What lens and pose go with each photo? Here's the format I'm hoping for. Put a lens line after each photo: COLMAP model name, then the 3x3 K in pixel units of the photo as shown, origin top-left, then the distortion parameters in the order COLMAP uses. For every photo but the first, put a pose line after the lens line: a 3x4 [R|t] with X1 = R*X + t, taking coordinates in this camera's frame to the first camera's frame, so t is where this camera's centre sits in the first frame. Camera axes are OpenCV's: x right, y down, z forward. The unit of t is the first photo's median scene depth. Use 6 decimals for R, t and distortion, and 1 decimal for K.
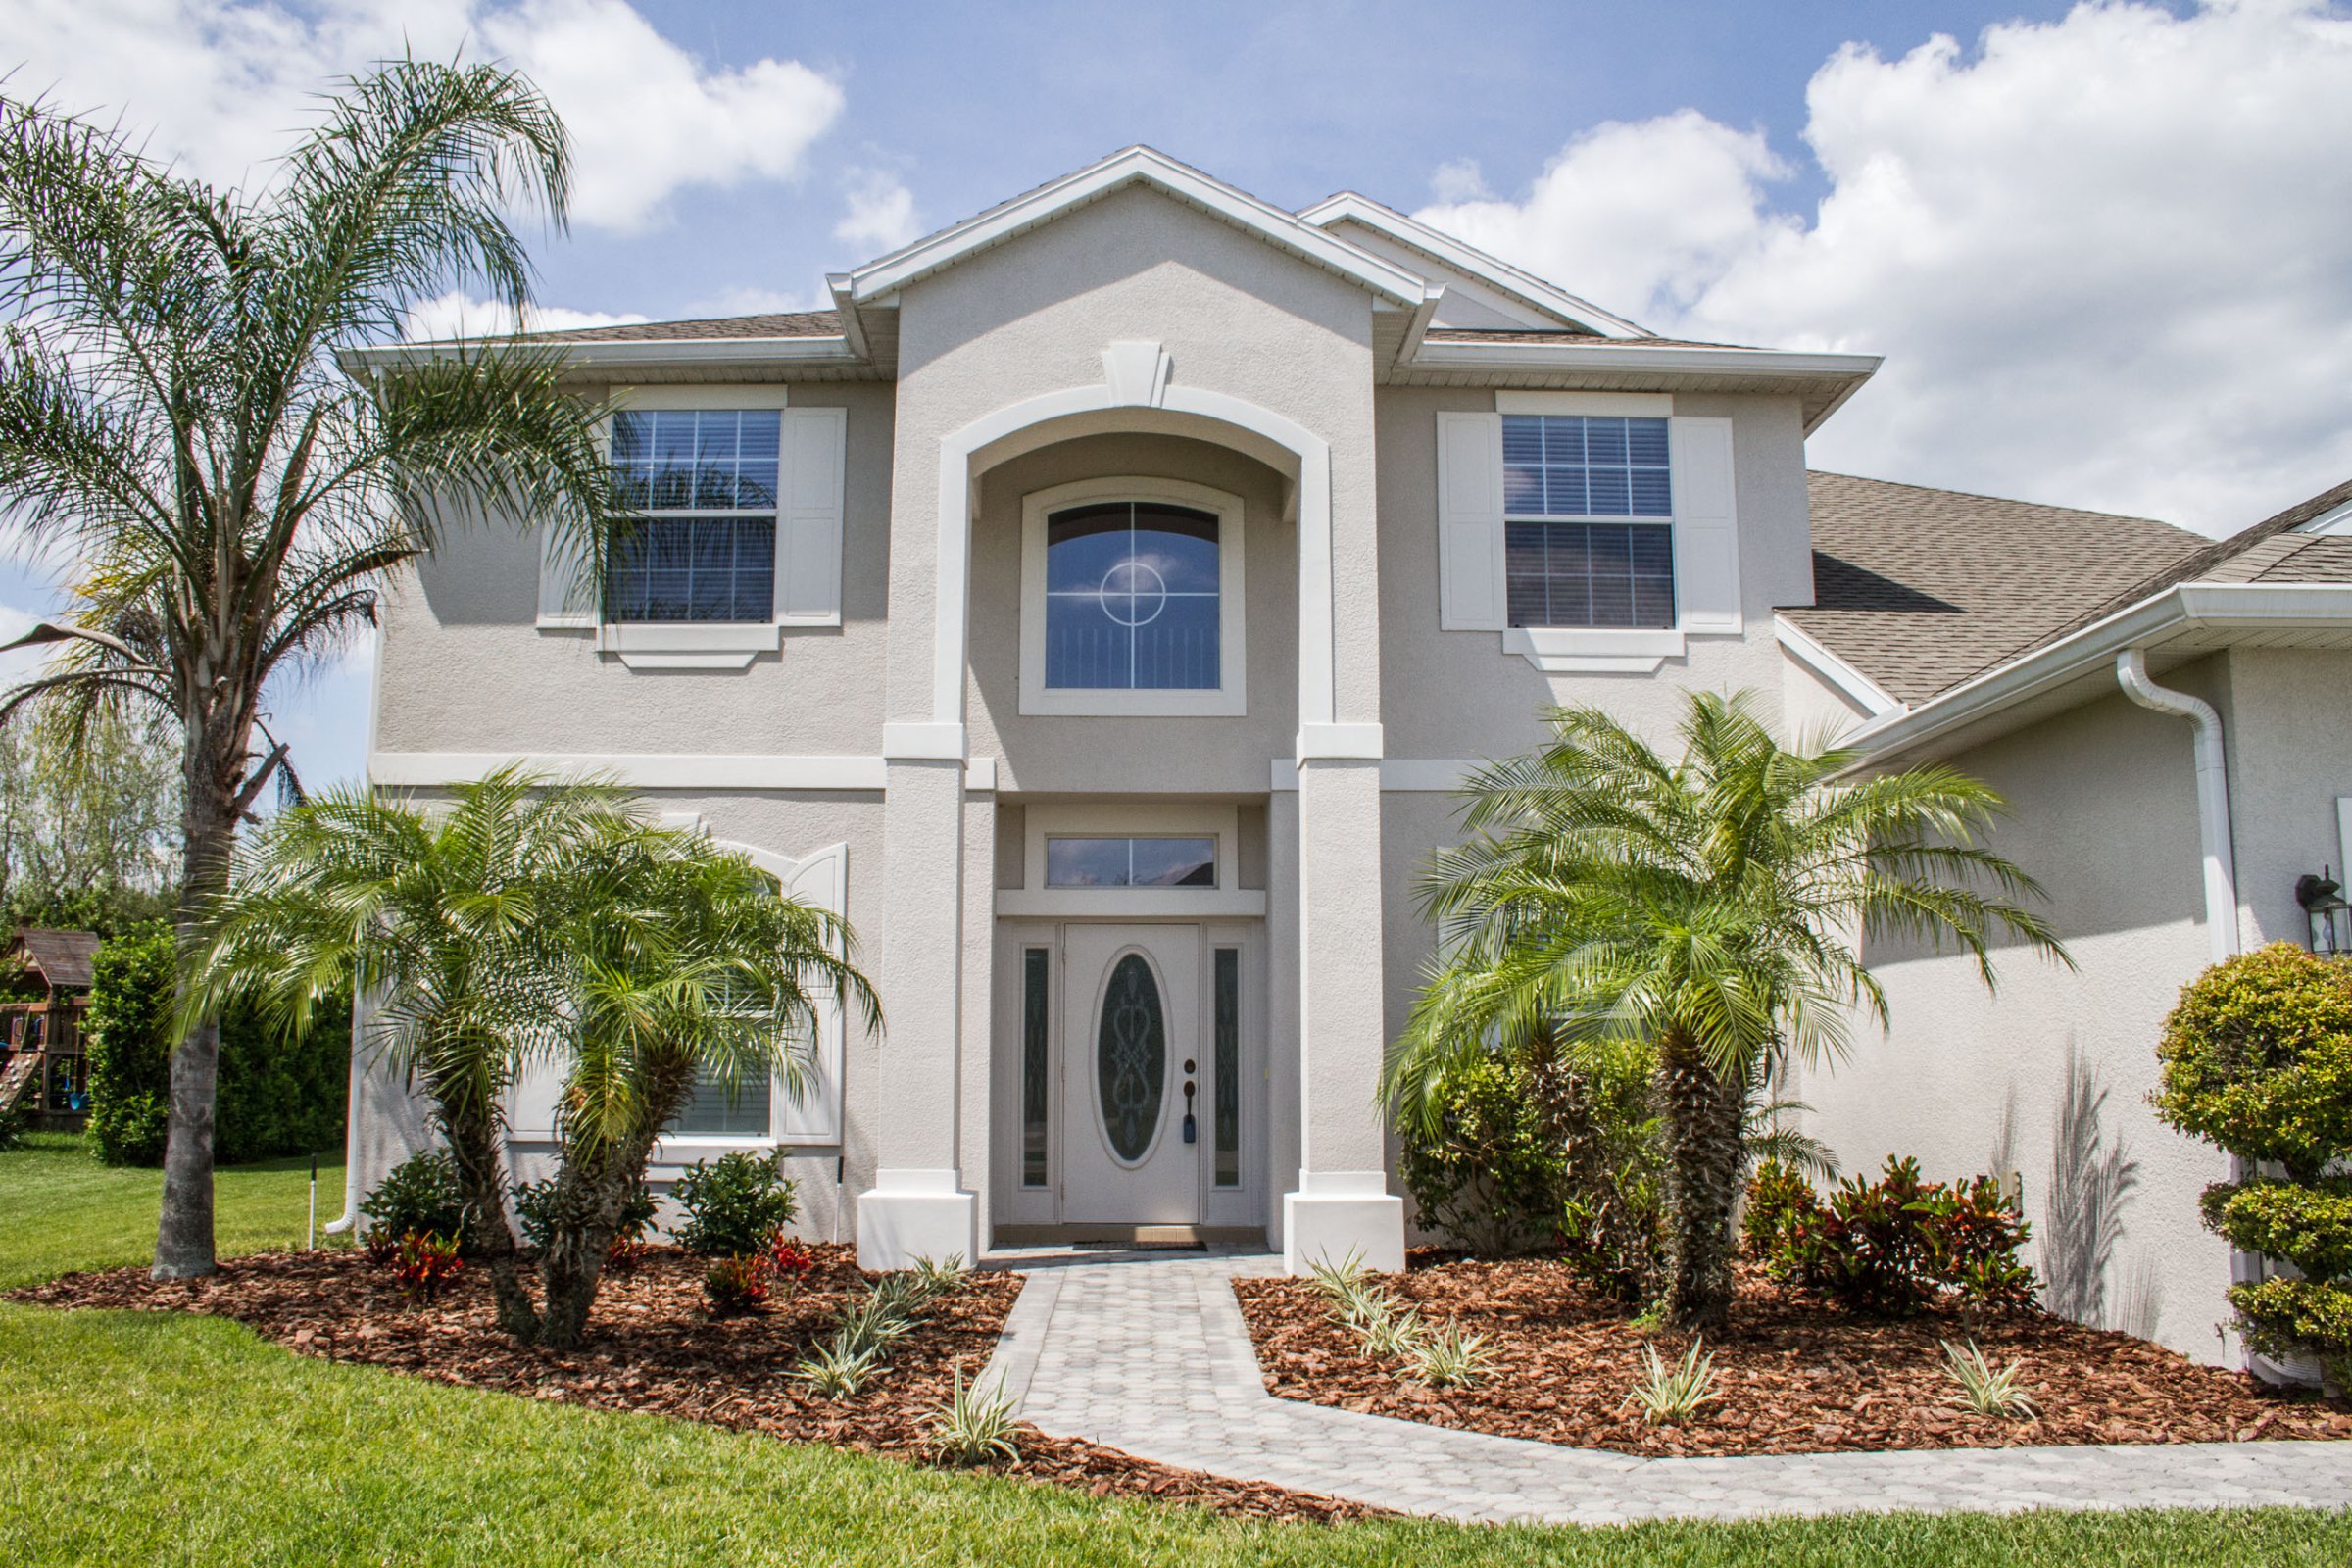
lens RADIAL K [[1916.3, 0, 1140.0], [0, 1916.3, 799.5], [0, 0, 1]] dist [-0.175461, 0.160231]
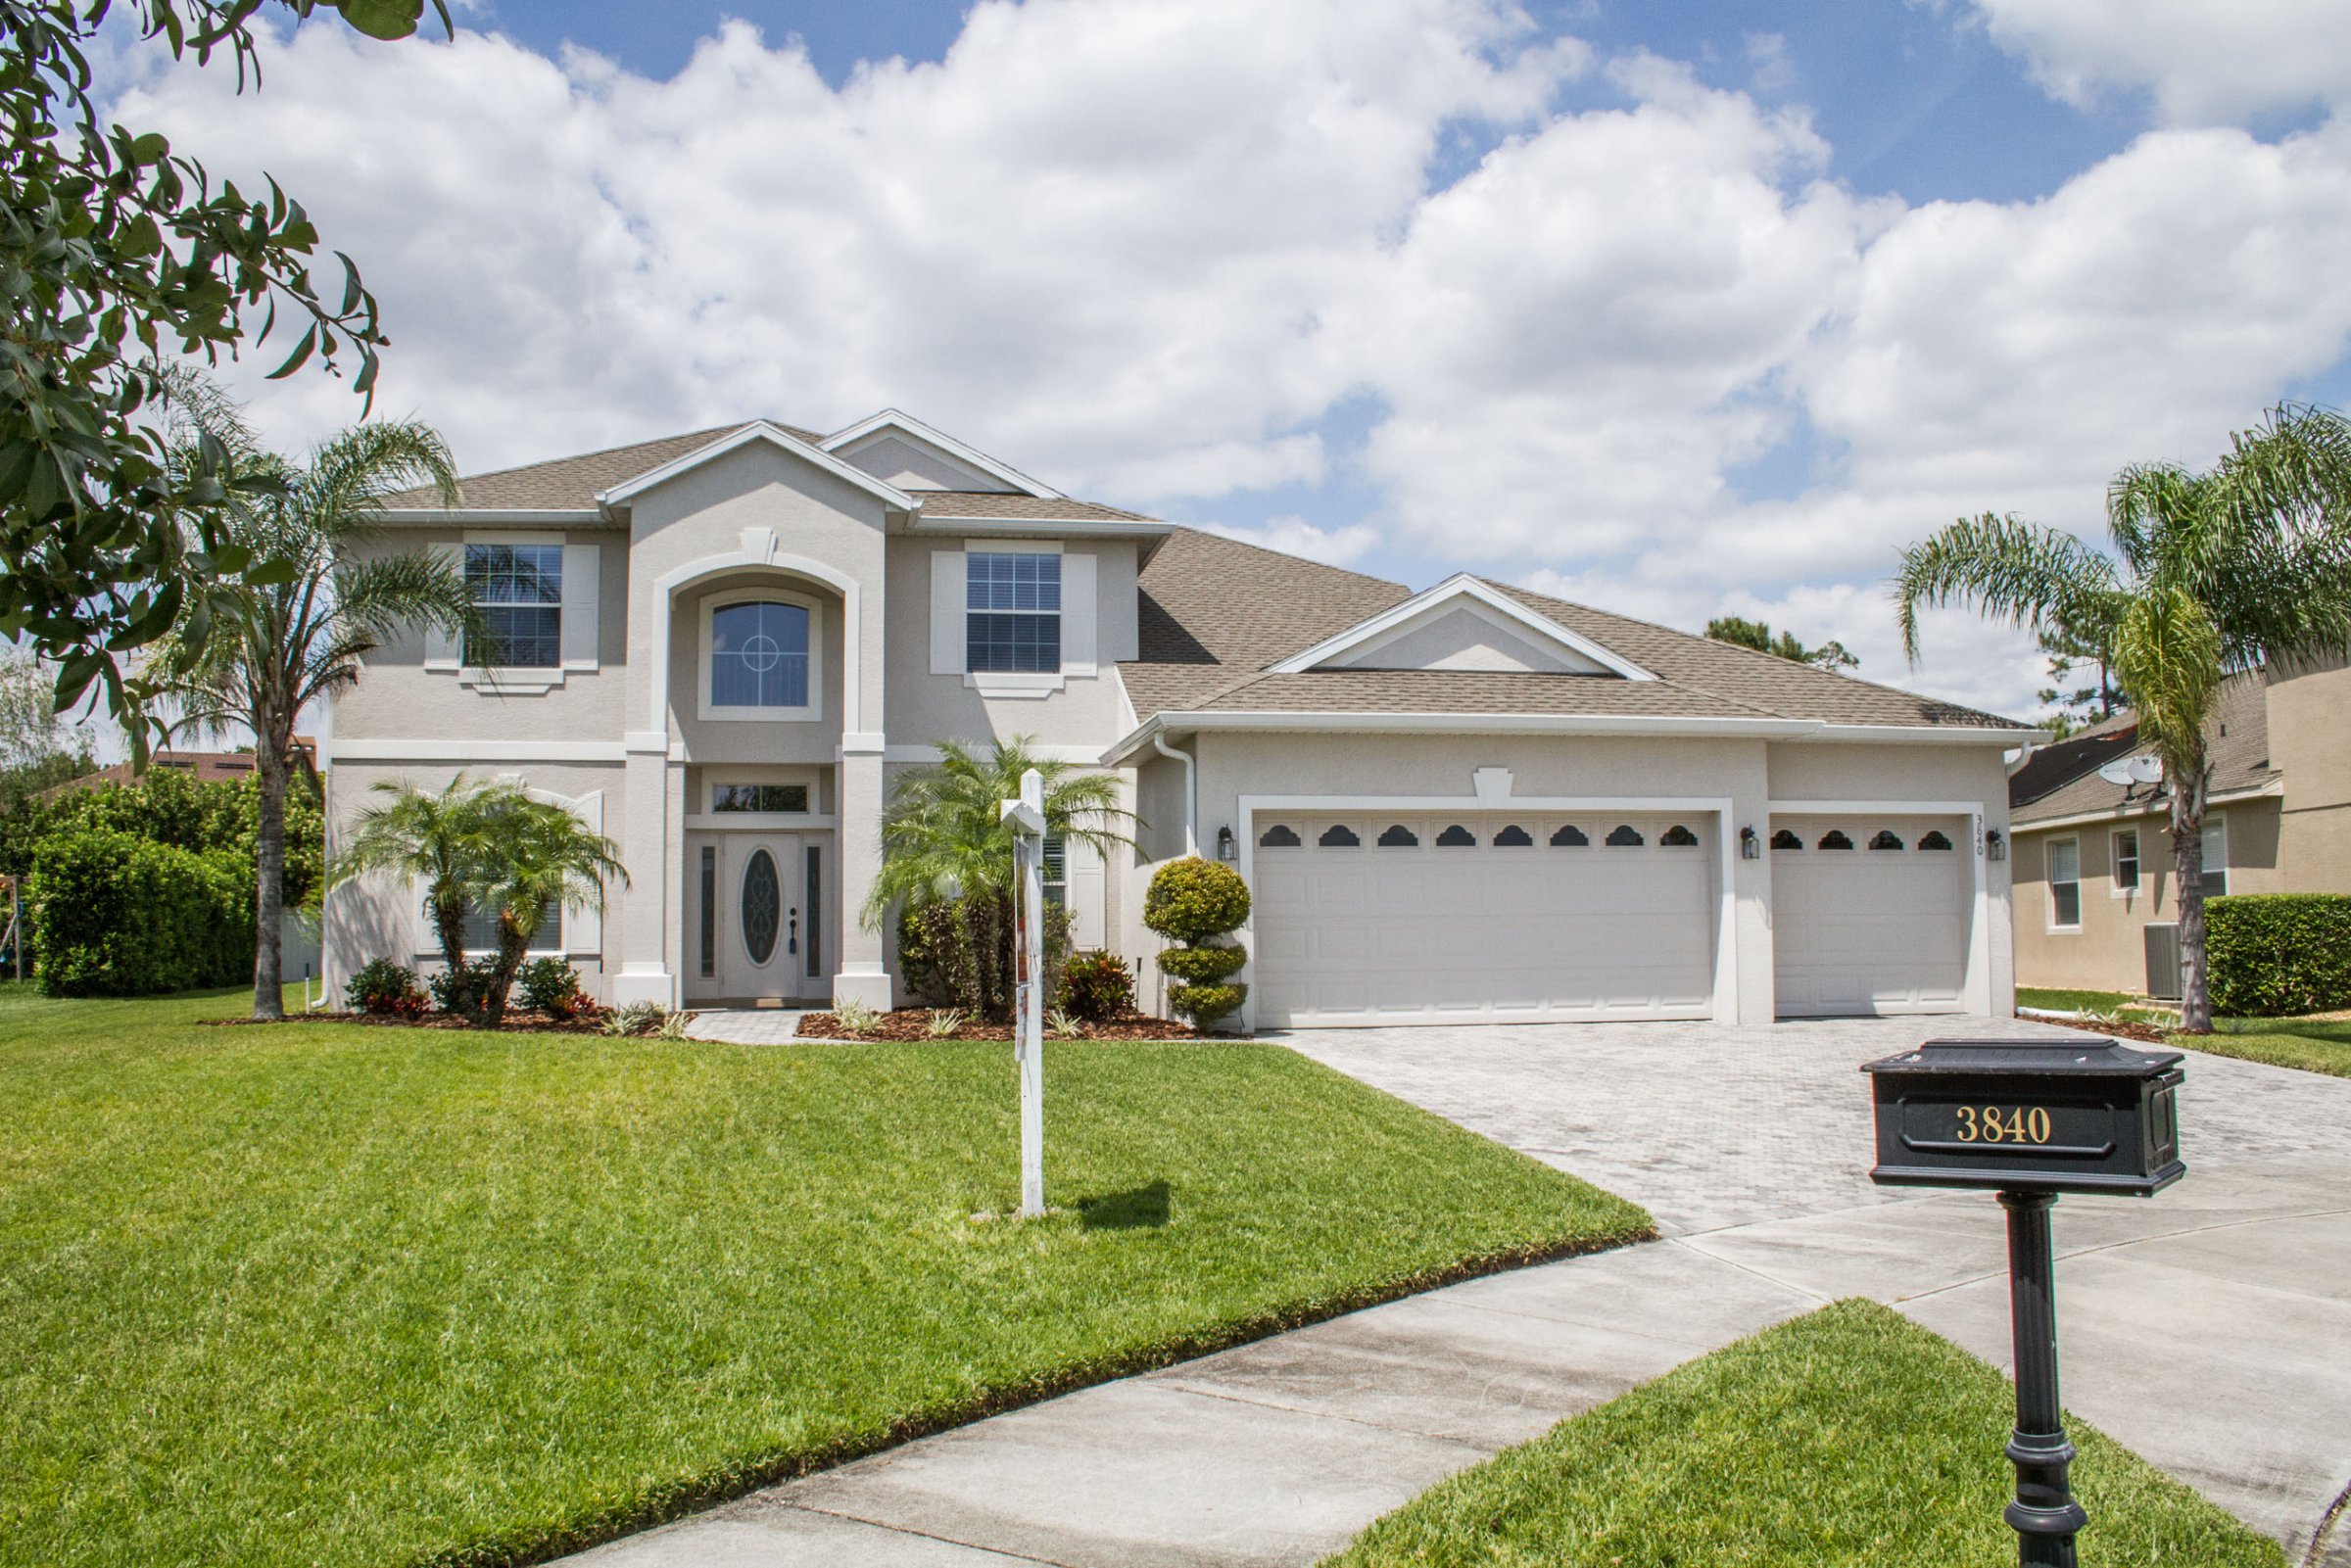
lens RADIAL K [[1915.3, 0, 1139.6], [0, 1915.3, 799.5], [0, 0, 1]] dist [-0.175461, 0.160231]
pose [[0.988588, 0.001160, 0.150643, 0.082594], [-0.011381, 0.997688, 0.067005, -0.095765], [-0.150217, -0.067955, 0.986315, -0.866350]]
